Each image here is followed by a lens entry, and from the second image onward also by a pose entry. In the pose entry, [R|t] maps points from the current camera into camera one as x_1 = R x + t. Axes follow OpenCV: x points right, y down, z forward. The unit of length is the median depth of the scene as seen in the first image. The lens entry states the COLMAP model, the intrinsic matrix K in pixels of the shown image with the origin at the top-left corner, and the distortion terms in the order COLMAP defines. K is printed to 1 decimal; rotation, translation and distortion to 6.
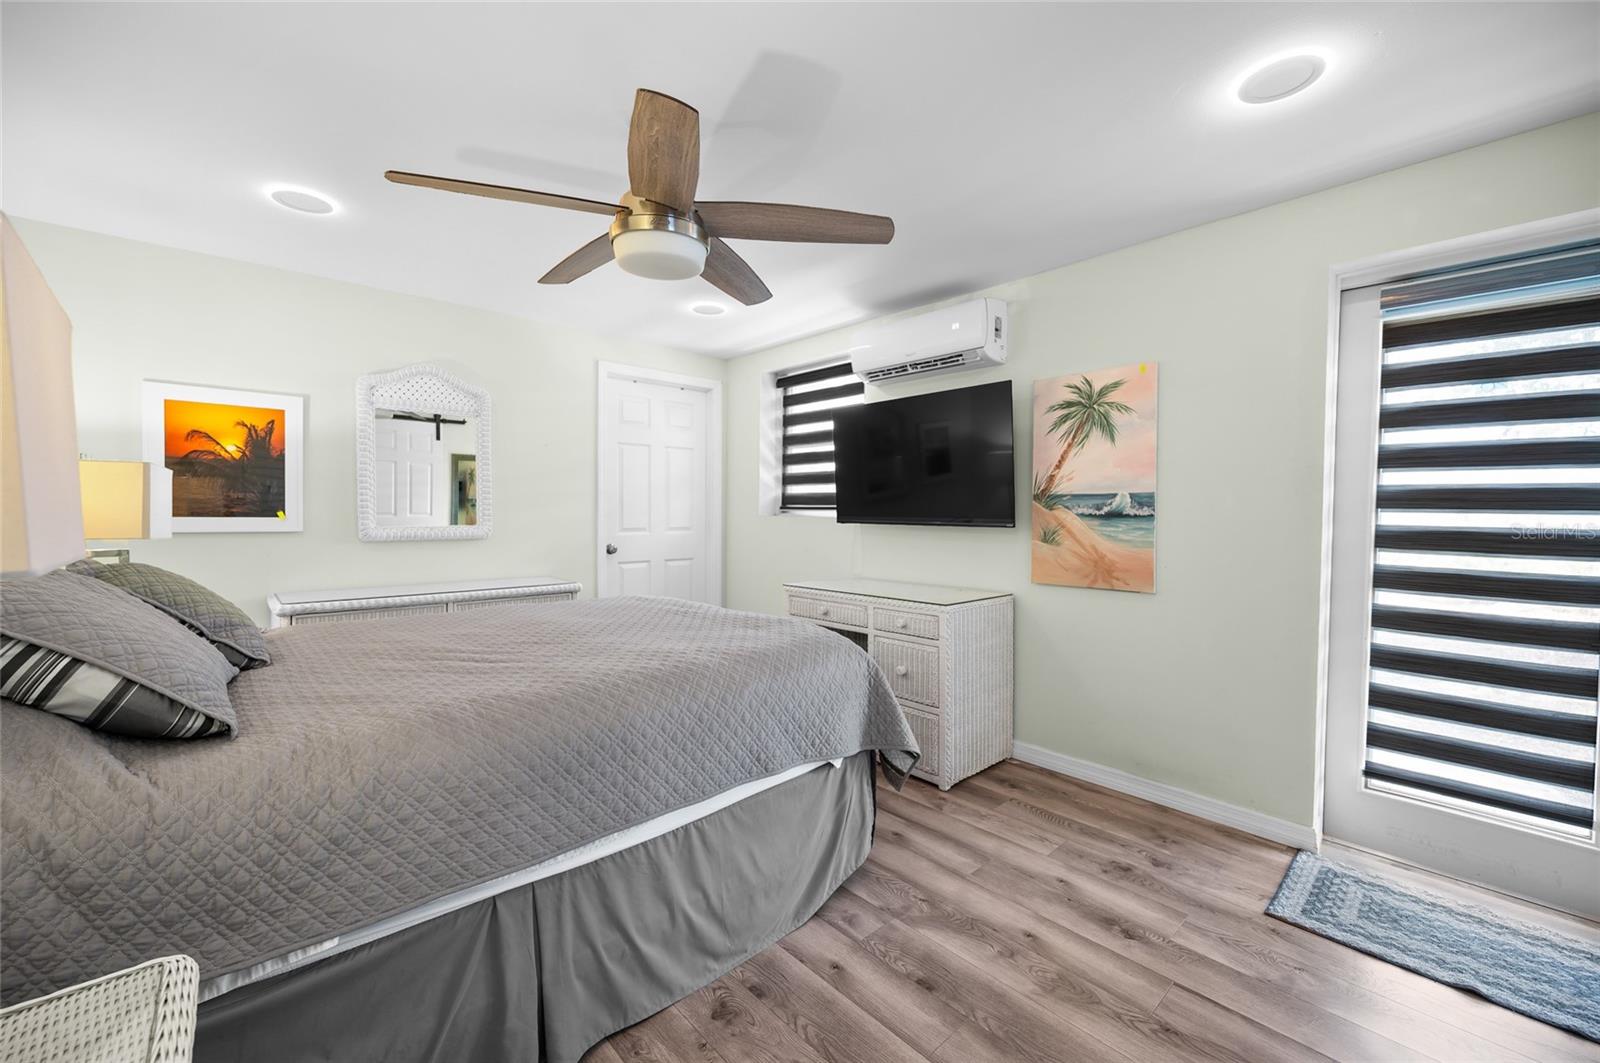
lens RADIAL K [[635.8, 0, 810.9], [0, 635.8, 525.4], [0, 0, 1]] dist [-0.000930, -0.000037]
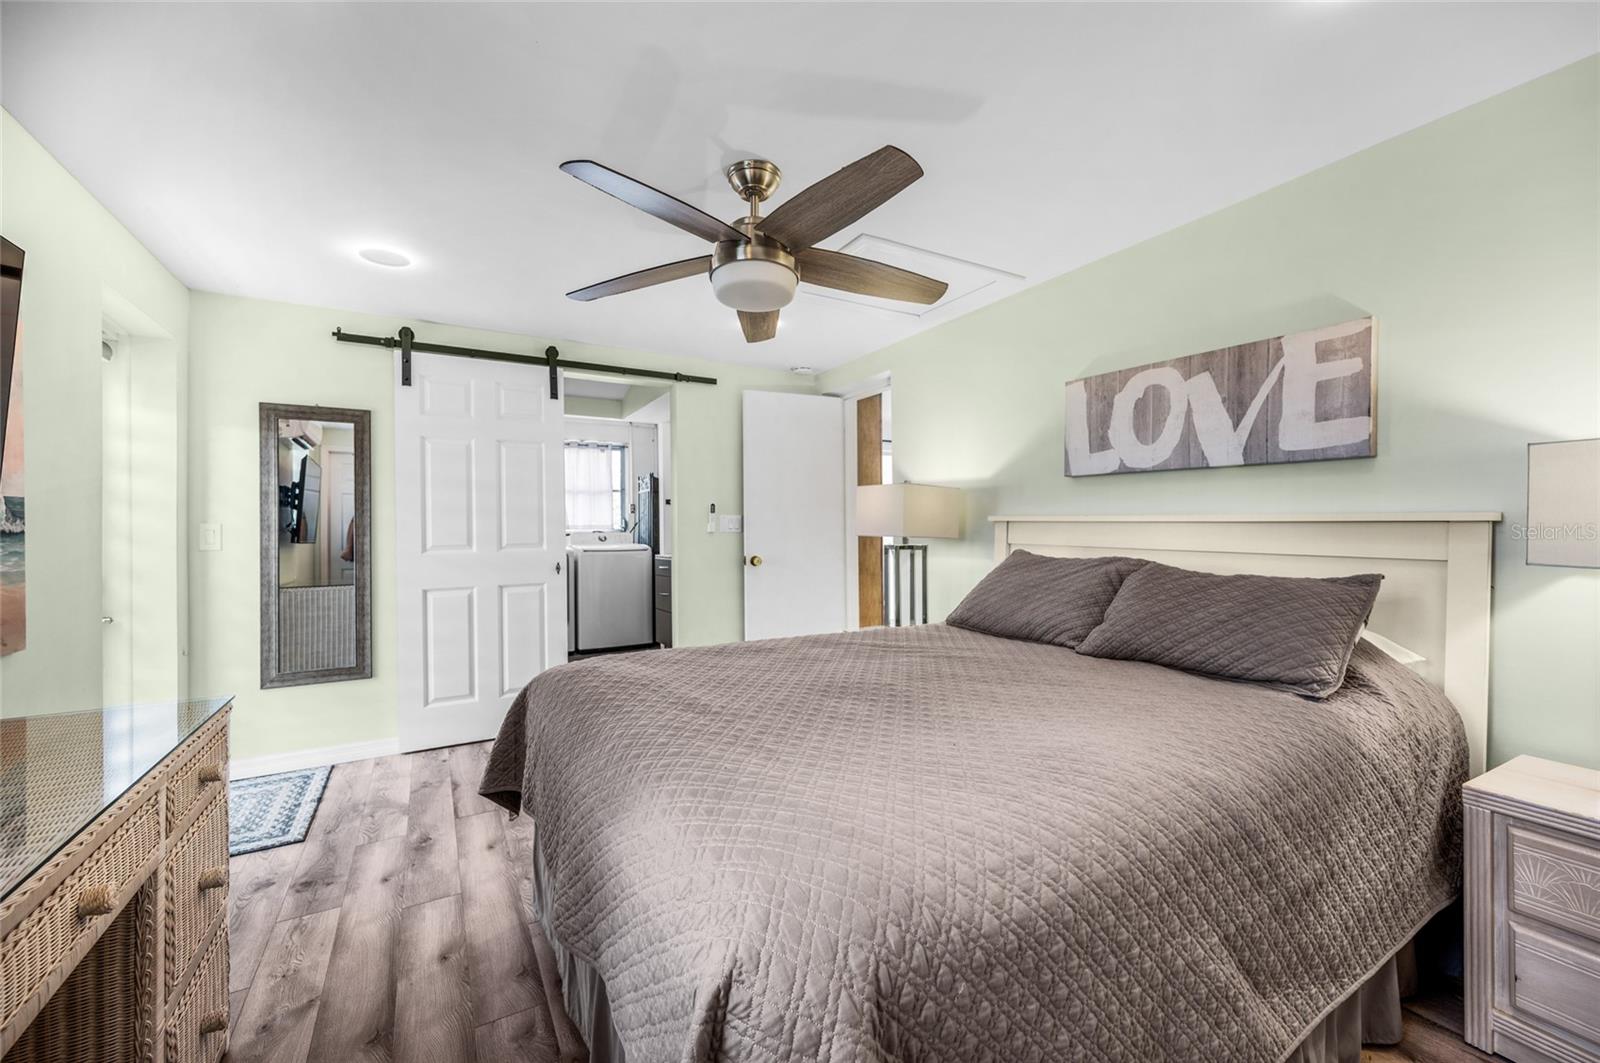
lens RADIAL K [[635.8, 0, 798.6], [0, 635.8, 527.6], [0, 0, 1]] dist [-0.000930, -0.000037]
pose [[-0.974089, -0.000132, 0.226165, -0.482381], [0.005226, 0.999720, 0.023091, -0.038420], [-0.226105, 0.023675, -0.973815, 1.778014]]
